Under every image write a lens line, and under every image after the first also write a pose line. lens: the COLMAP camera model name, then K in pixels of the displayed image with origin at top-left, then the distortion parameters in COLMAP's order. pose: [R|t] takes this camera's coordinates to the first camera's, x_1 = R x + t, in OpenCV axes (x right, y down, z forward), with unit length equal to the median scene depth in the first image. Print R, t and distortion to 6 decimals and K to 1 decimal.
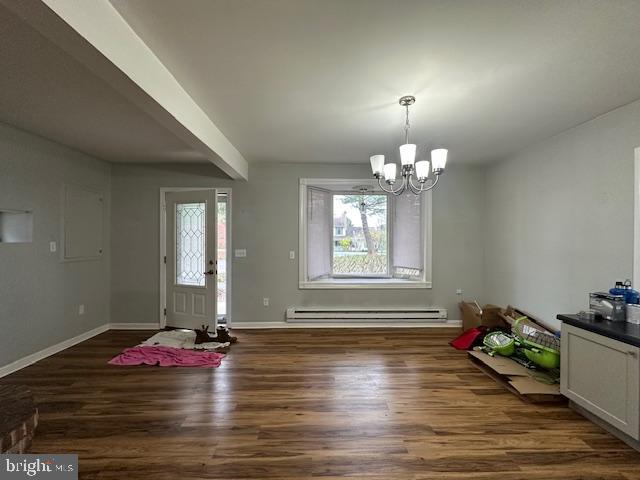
lens RADIAL K [[267.9, 0, 320.5], [0, 267.9, 238.1], [0, 0, 1]] dist [-0.003346, 0.000704]
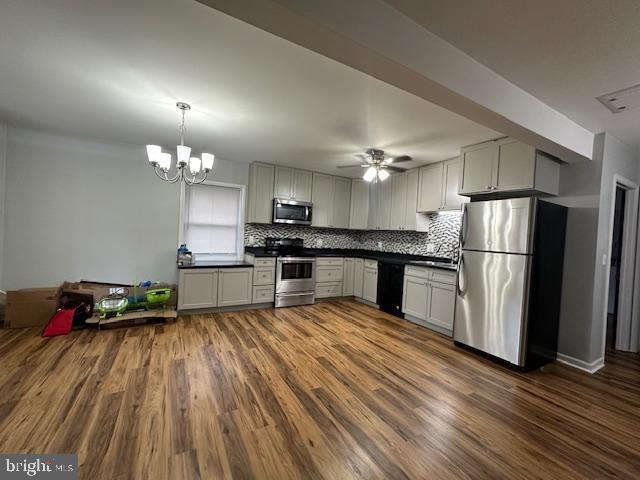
lens RADIAL K [[267.9, 0, 320.4], [0, 267.9, 238.9], [0, 0, 1]] dist [-0.003346, 0.000704]
pose [[-0.464370, -0.041661, 0.884661, -0.946964], [-0.053073, 0.998407, 0.019159, 0.027838], [-0.884049, -0.038055, -0.465842, 0.894004]]
